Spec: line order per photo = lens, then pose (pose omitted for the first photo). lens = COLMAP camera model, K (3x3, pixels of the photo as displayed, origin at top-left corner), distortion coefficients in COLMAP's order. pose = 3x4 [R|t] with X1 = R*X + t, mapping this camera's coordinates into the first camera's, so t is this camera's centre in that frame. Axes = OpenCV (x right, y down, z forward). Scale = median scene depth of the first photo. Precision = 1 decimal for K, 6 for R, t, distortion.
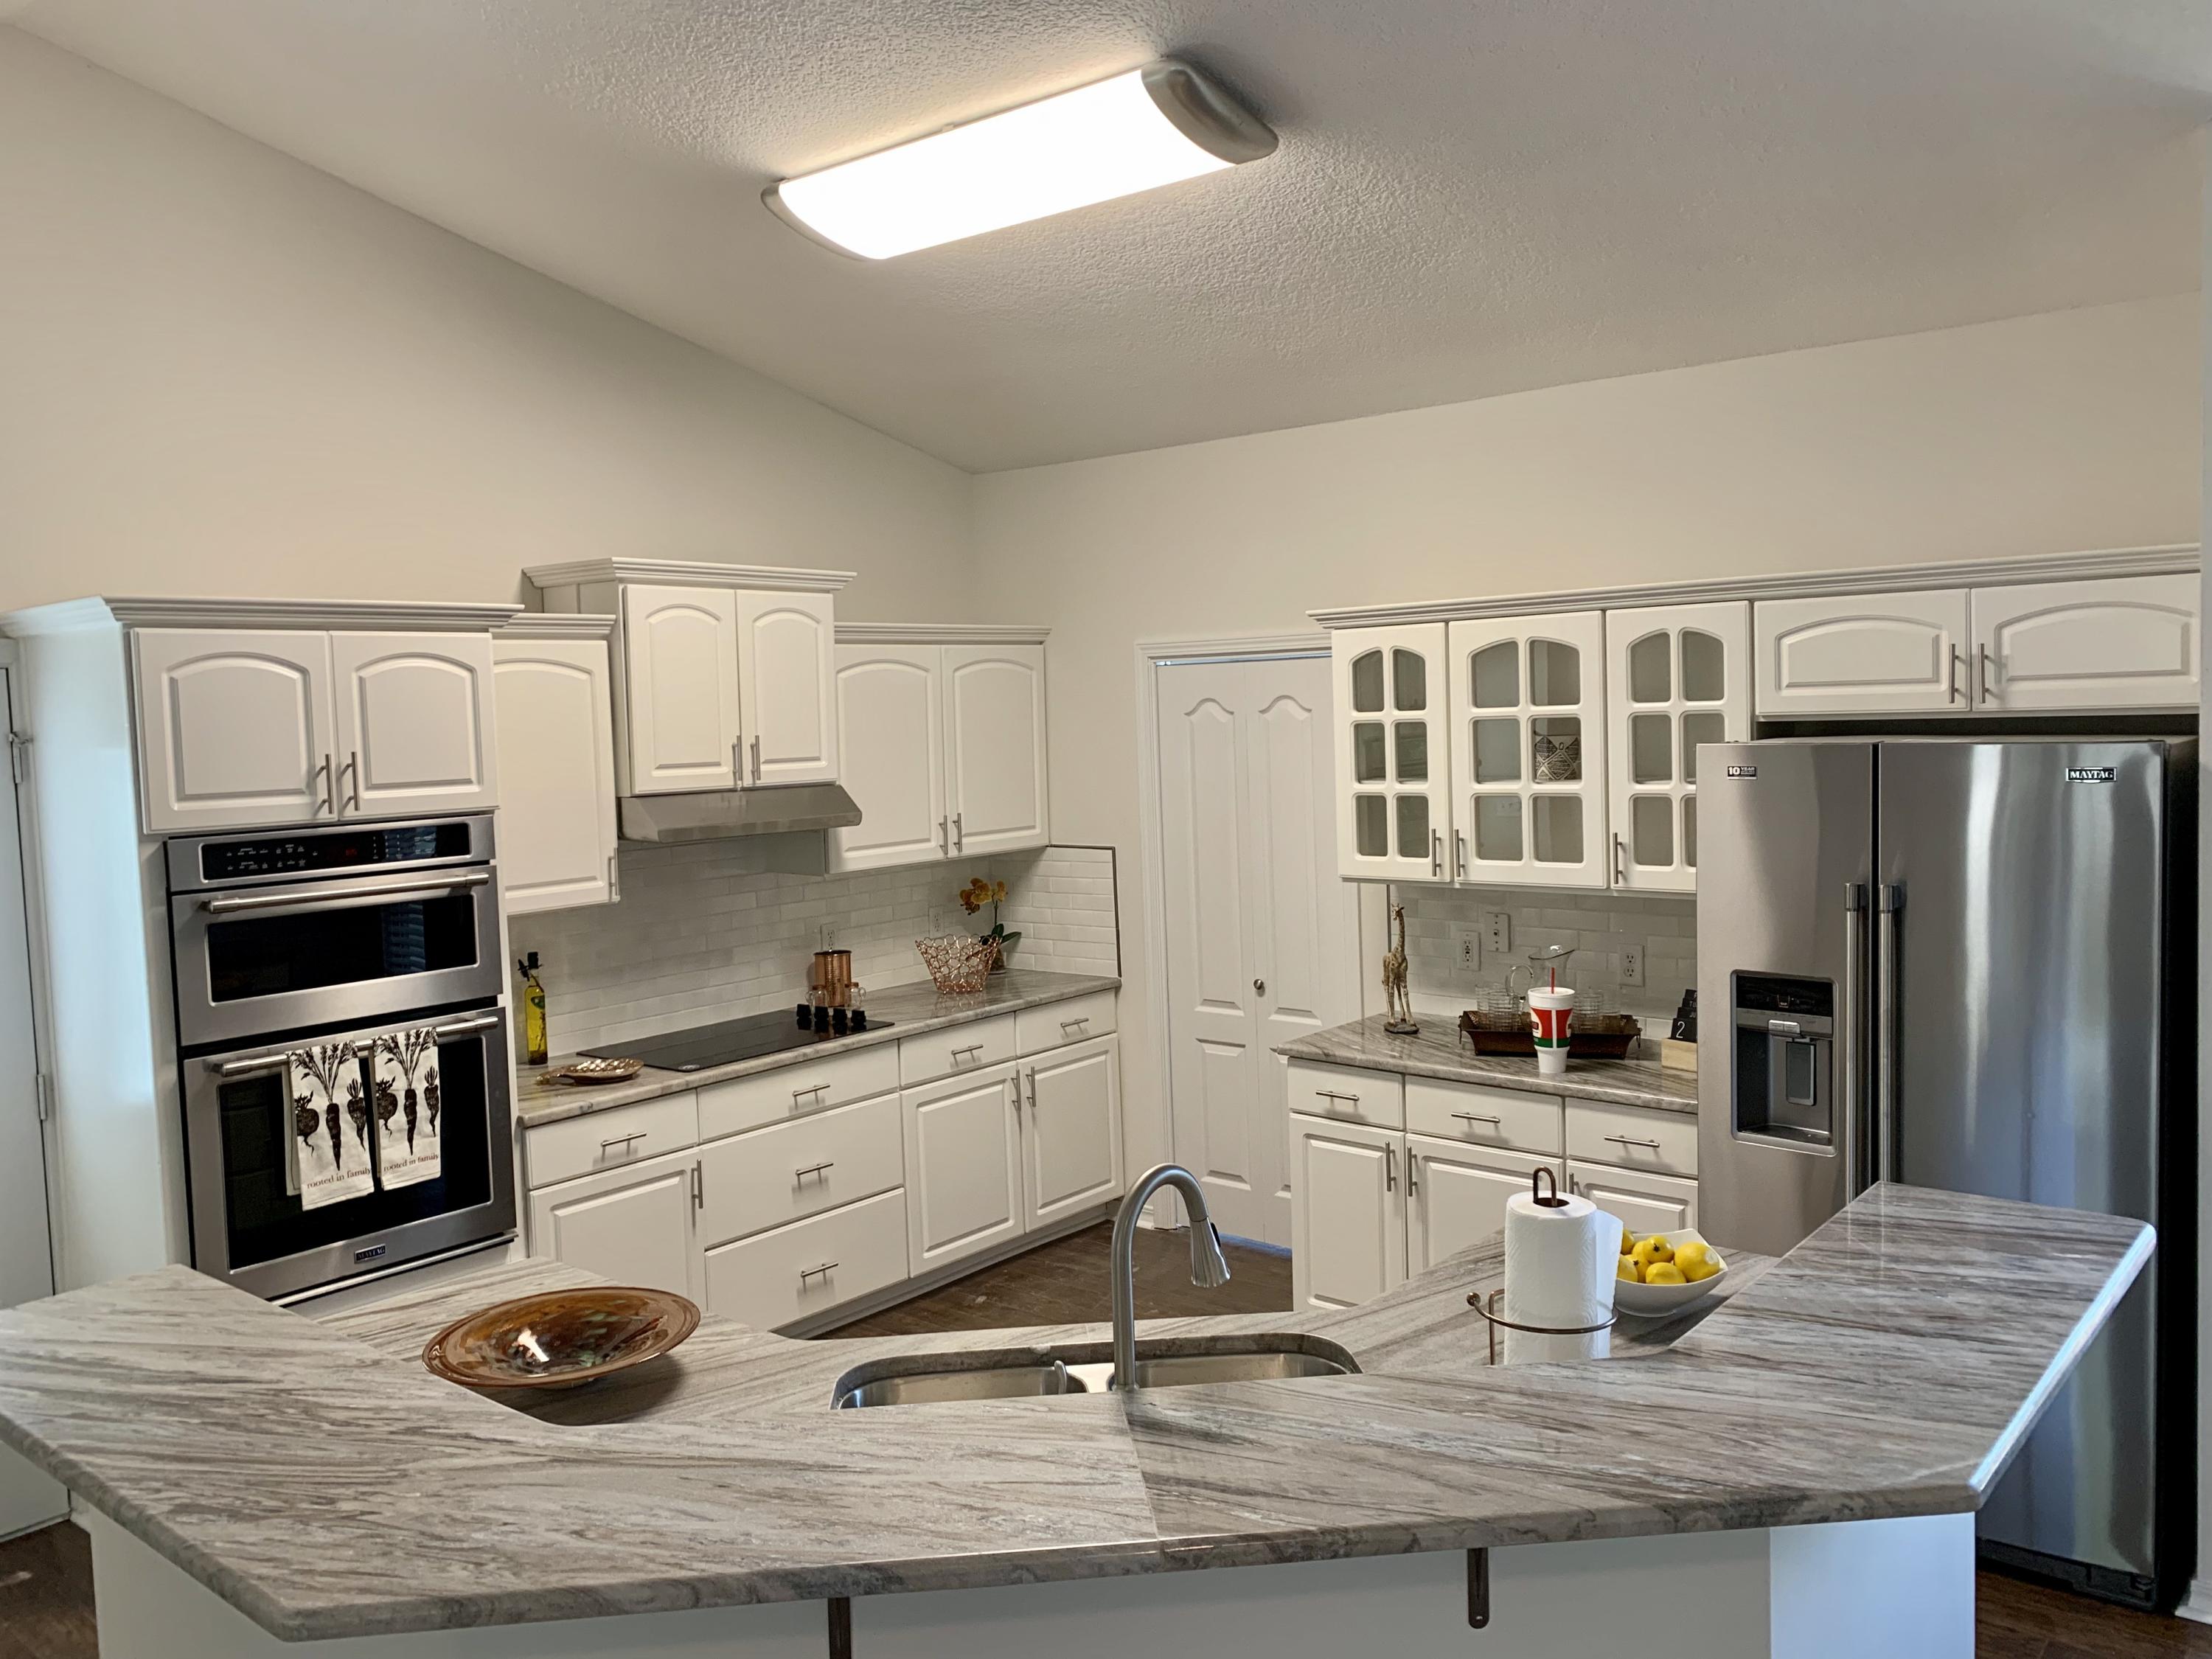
lens RADIAL K [[1688.0, 0, 1104.5], [0, 1688.0, 815.5], [0, 0, 1]] dist [0.031189, -0.034662]
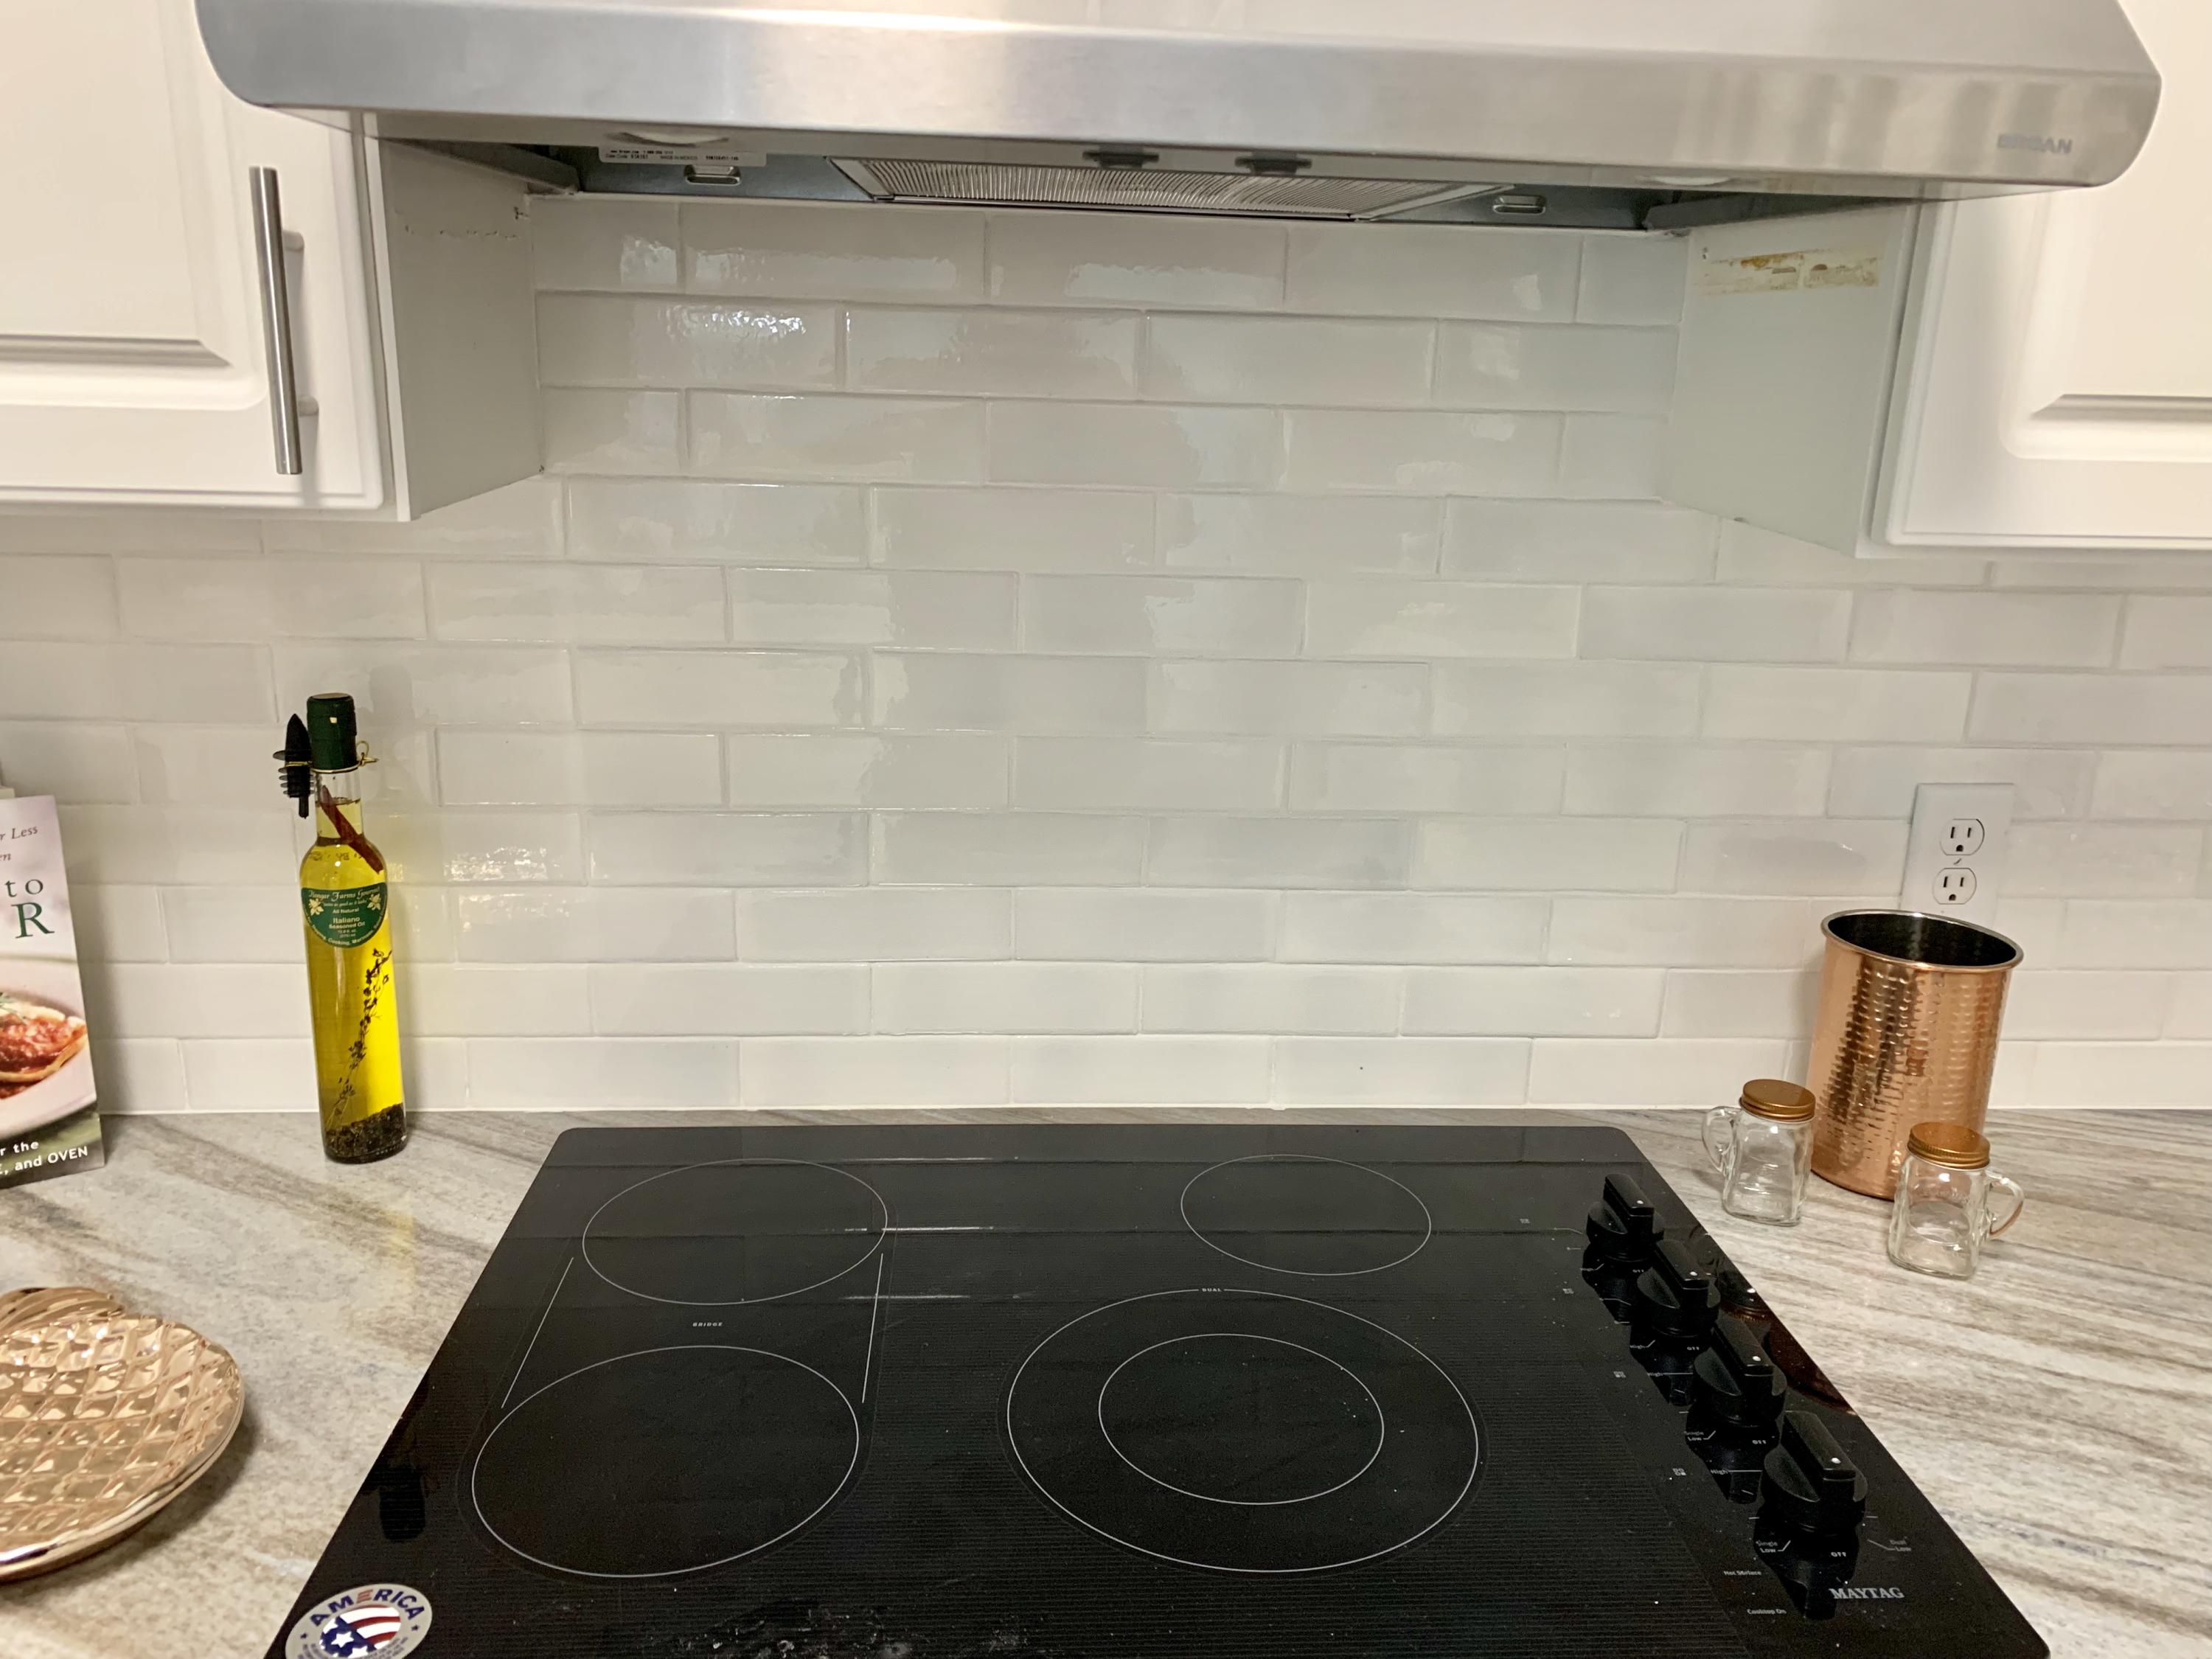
lens RADIAL K [[1688.0, 0, 1116.0], [0, 1688.0, 825.7], [0, 0, 1]] dist [0.031189, -0.034662]
pose [[0.690206, 0.253553, -0.677736, -0.130717], [-0.099214, 0.960915, 0.258455, 0.034609], [0.716779, -0.111147, 0.688386, 1.114880]]
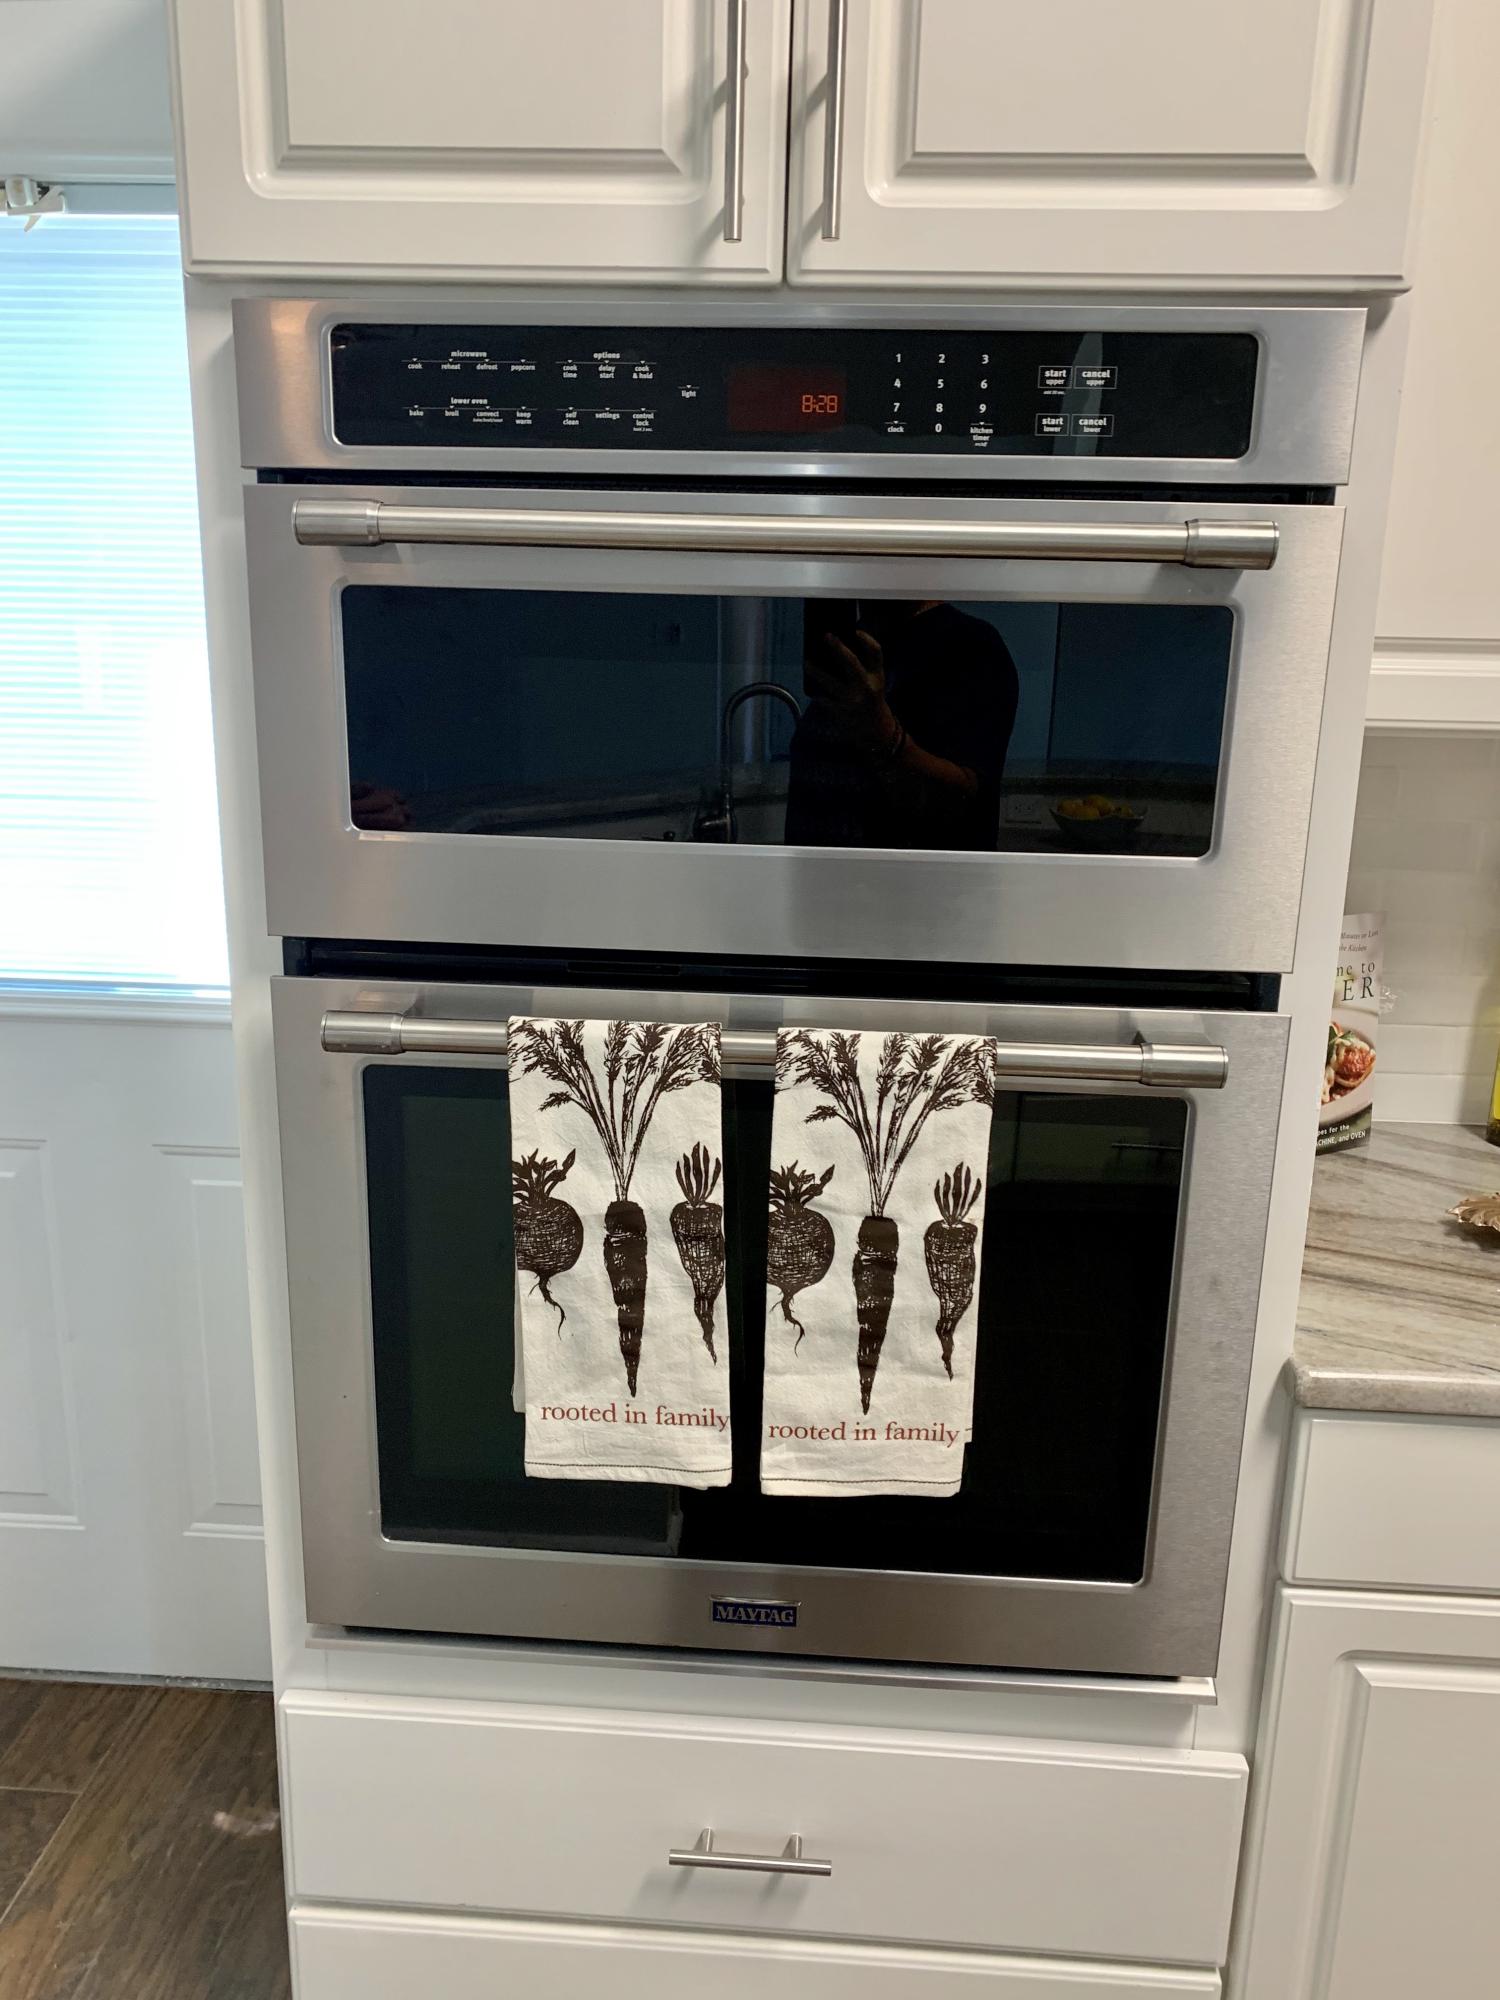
lens RADIAL K [[1526.2, 0, 749.8], [0, 1526.2, 986.7], [0, 0, 1]] dist [0.031189, -0.034662]
pose [[0.588264, 0.241889, -0.771644, -0.215087], [-0.092353, 0.968068, 0.233057, 0.057211], [0.803378, -0.065835, 0.591819, 0.803830]]
